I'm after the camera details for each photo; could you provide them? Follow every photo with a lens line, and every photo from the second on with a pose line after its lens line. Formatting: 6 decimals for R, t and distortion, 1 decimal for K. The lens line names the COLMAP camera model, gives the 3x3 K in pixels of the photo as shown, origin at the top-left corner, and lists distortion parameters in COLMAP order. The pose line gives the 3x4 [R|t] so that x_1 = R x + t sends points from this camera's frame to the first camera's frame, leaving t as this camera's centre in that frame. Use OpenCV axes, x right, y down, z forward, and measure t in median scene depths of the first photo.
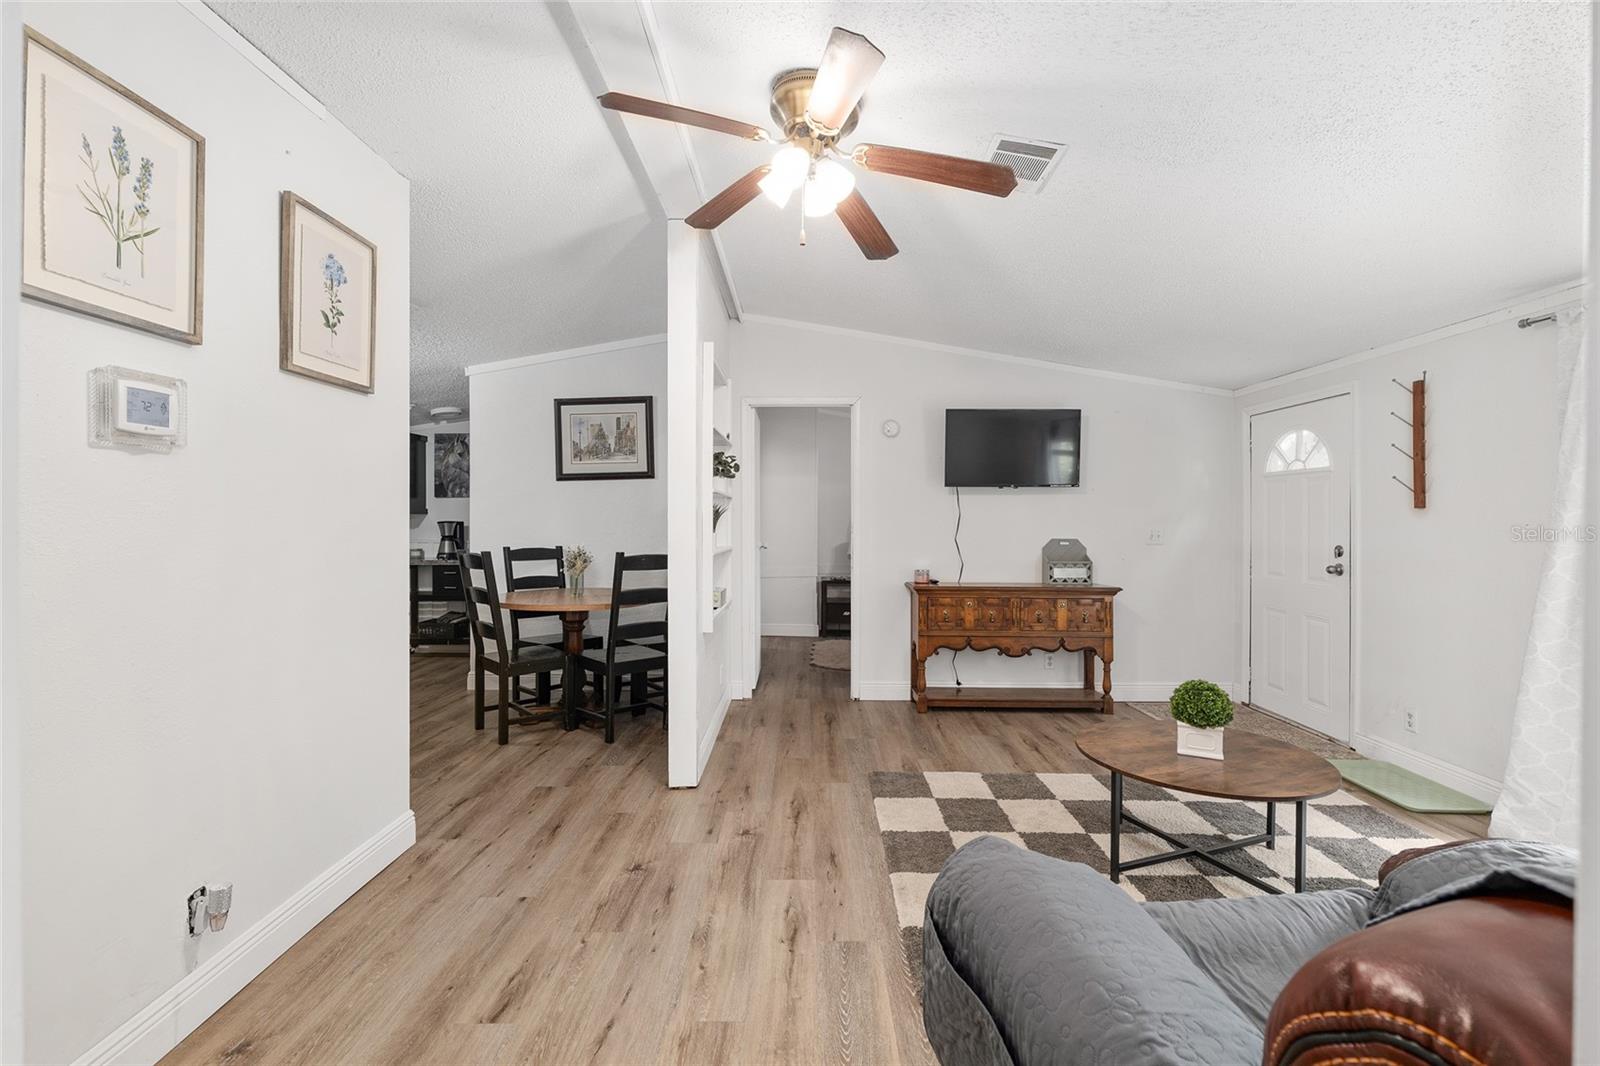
lens RADIAL K [[693.6, 0, 794.5], [0, 693.6, 524.6], [0, 0, 1]] dist [-0.004524, -0.000268]
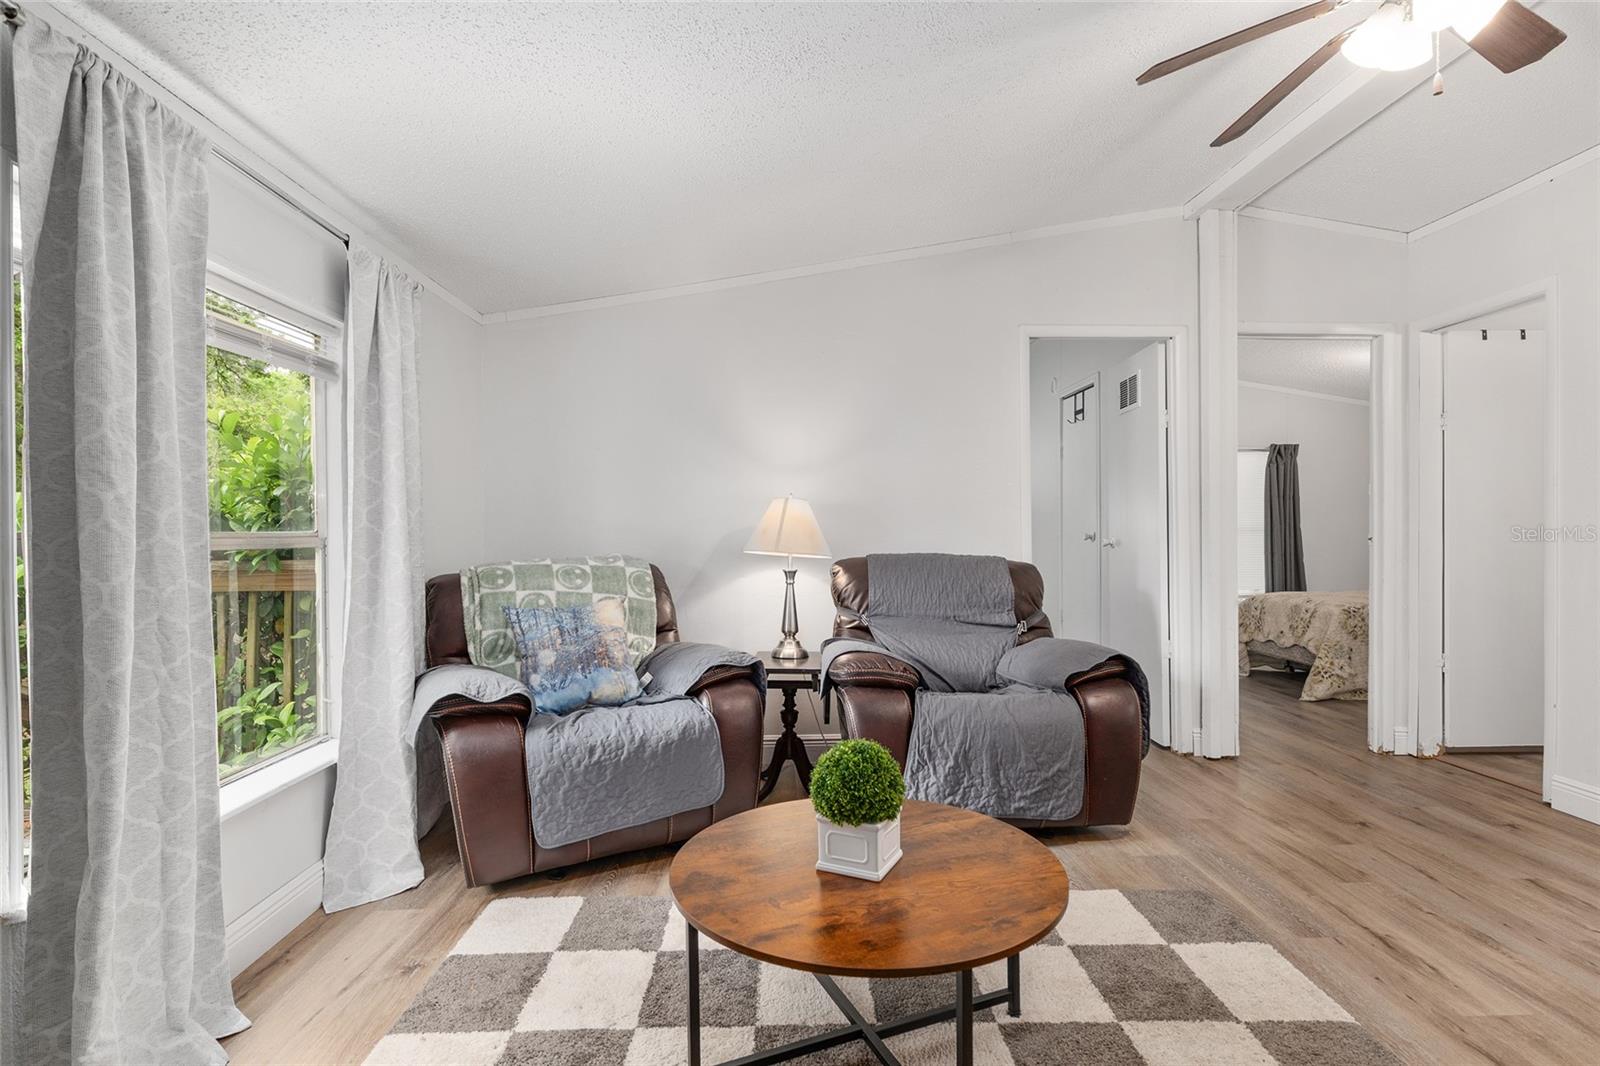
lens RADIAL K [[783.0, 0, 799.0], [0, 783.0, 529.4], [0, 0, 1]] dist [-0.000384, 0.000212]
pose [[-0.999265, 0.007967, -0.037507, 0.395505], [0.007953, 0.999968, 0.000510, 0.027616], [0.037510, 0.000211, -0.999296, 0.994977]]
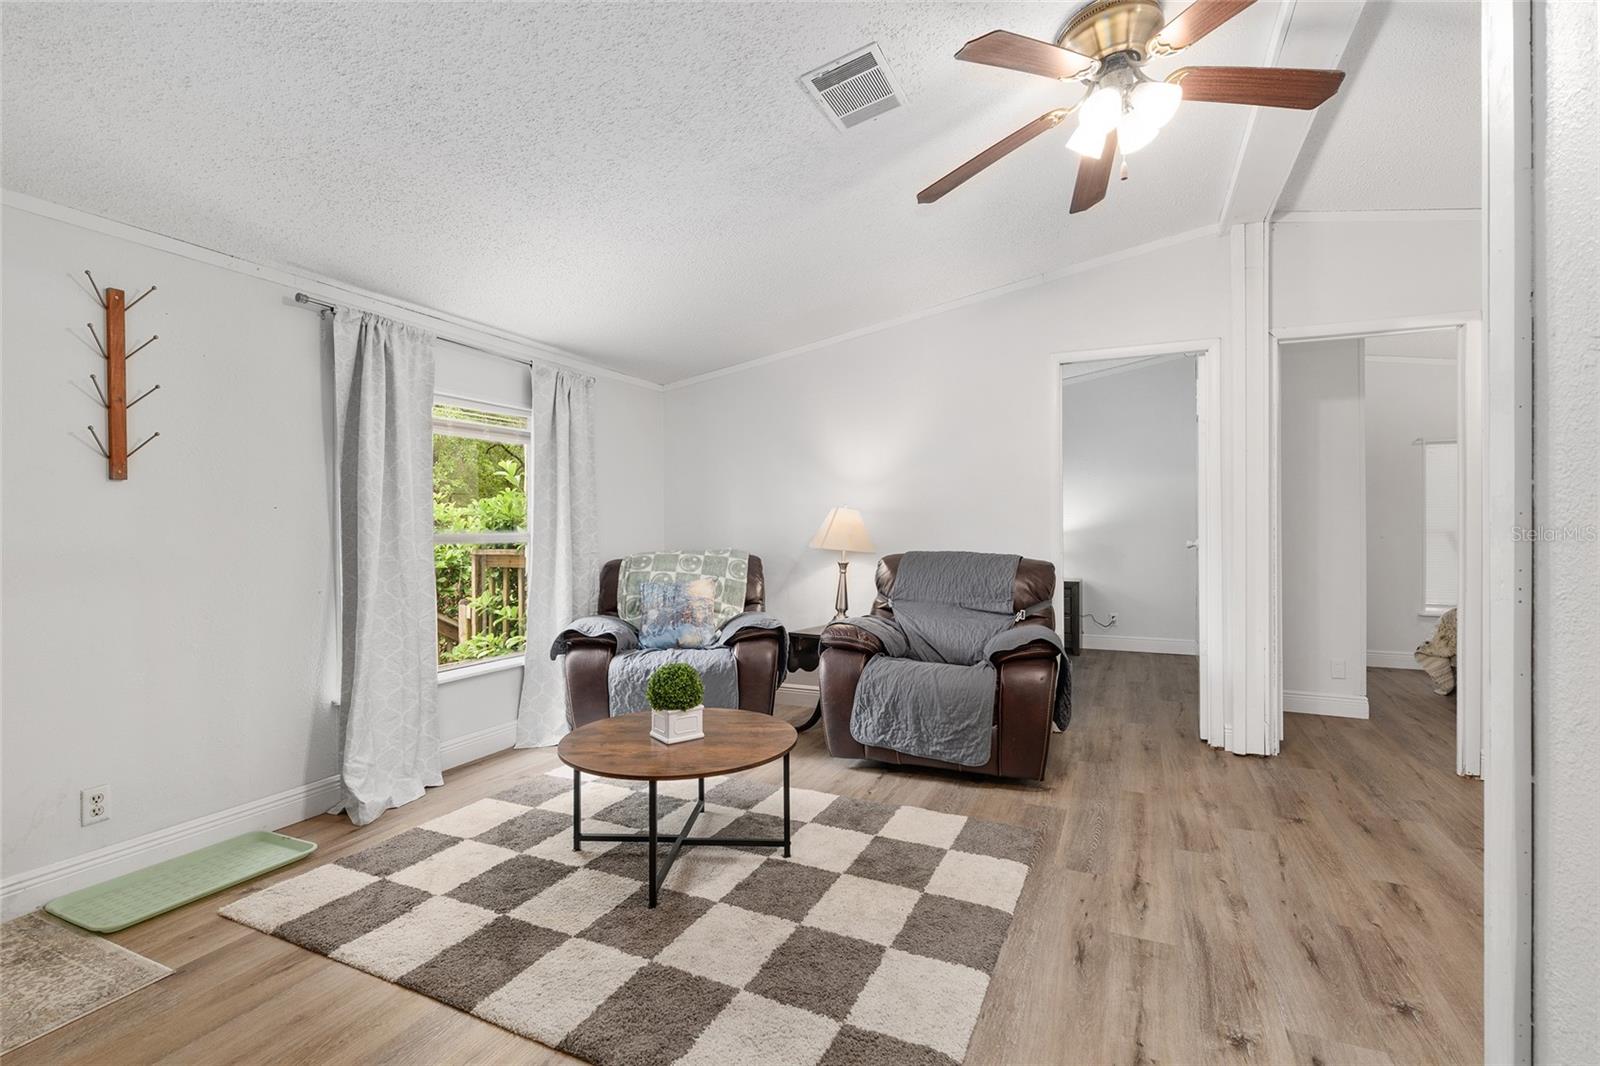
lens RADIAL K [[724.4, 0, 800.0], [0, 724.4, 530.2], [0, 0, 1]] dist [-0.001528, 0.000762]
pose [[-0.914192, 0.002969, 0.405271, 0.009454], [0.005494, 0.999972, 0.005067, 0.020906], [-0.405245, 0.006859, -0.914182, 1.113603]]
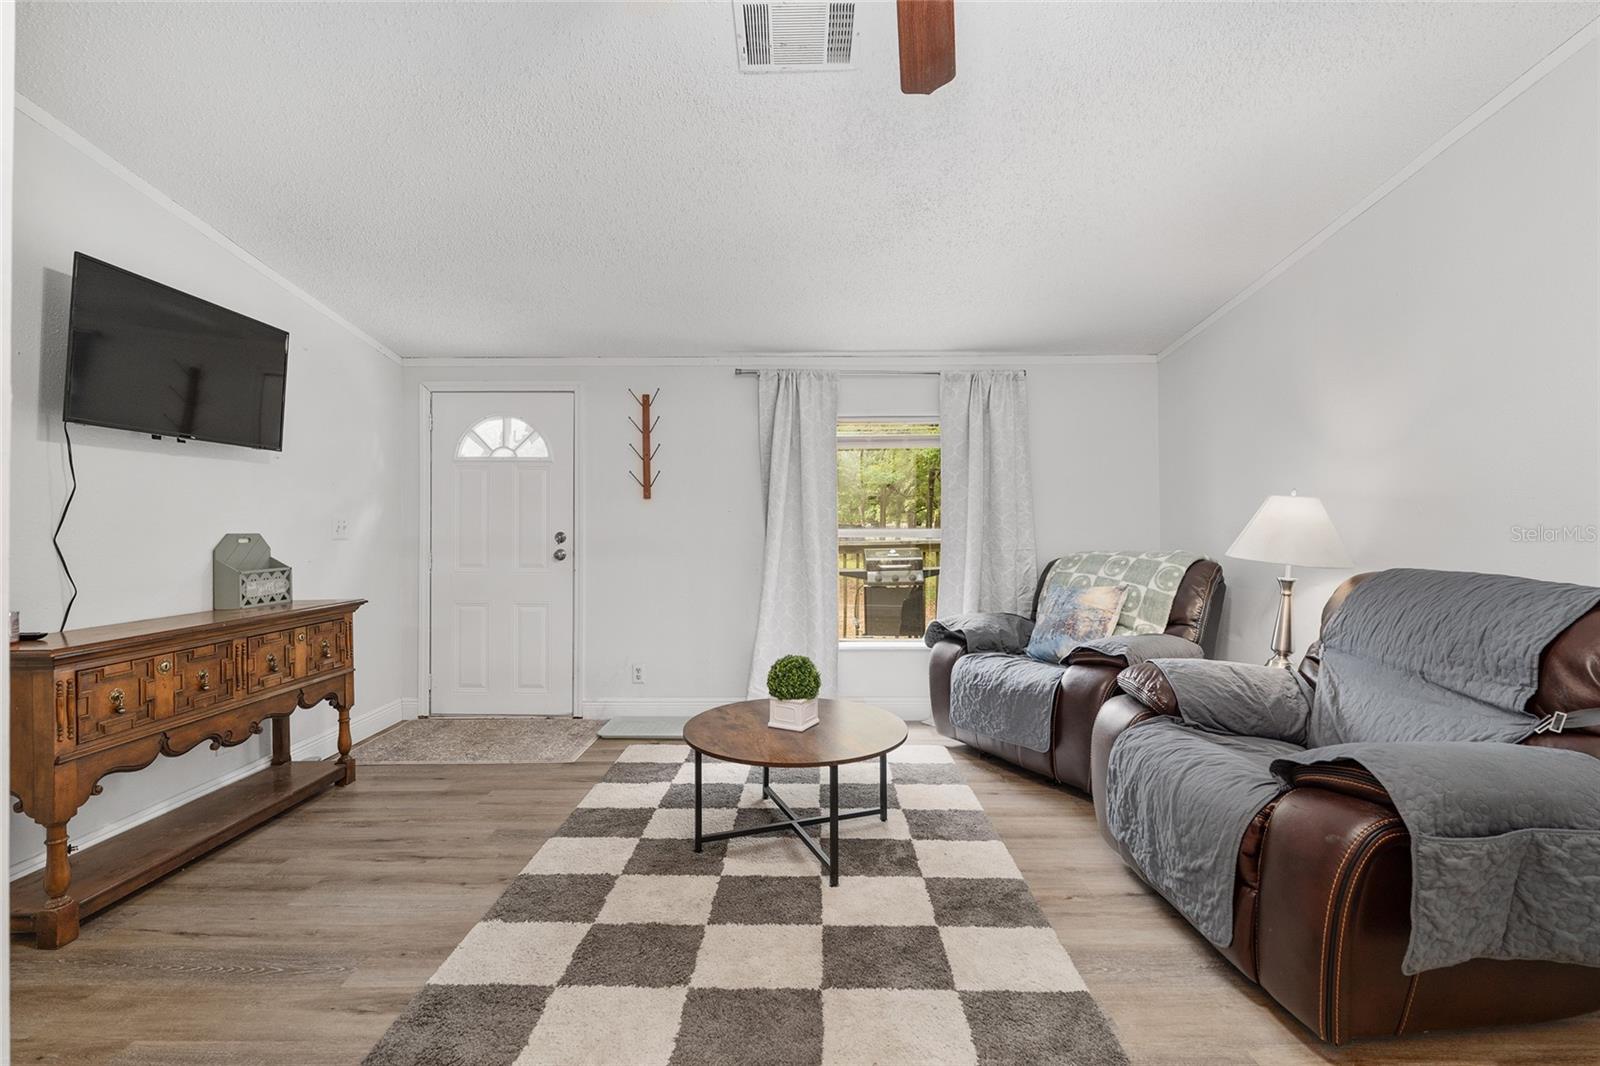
lens RADIAL K [[693.6, 0, 798.7], [0, 693.6, 520.4], [0, 0, 1]] dist [-0.004524, -0.000268]
pose [[-0.007608, 0.002886, 0.999967, -0.267167], [0.007427, 0.999968, -0.002830, 0.016467], [-0.999943, 0.007405, -0.007630, 0.599520]]
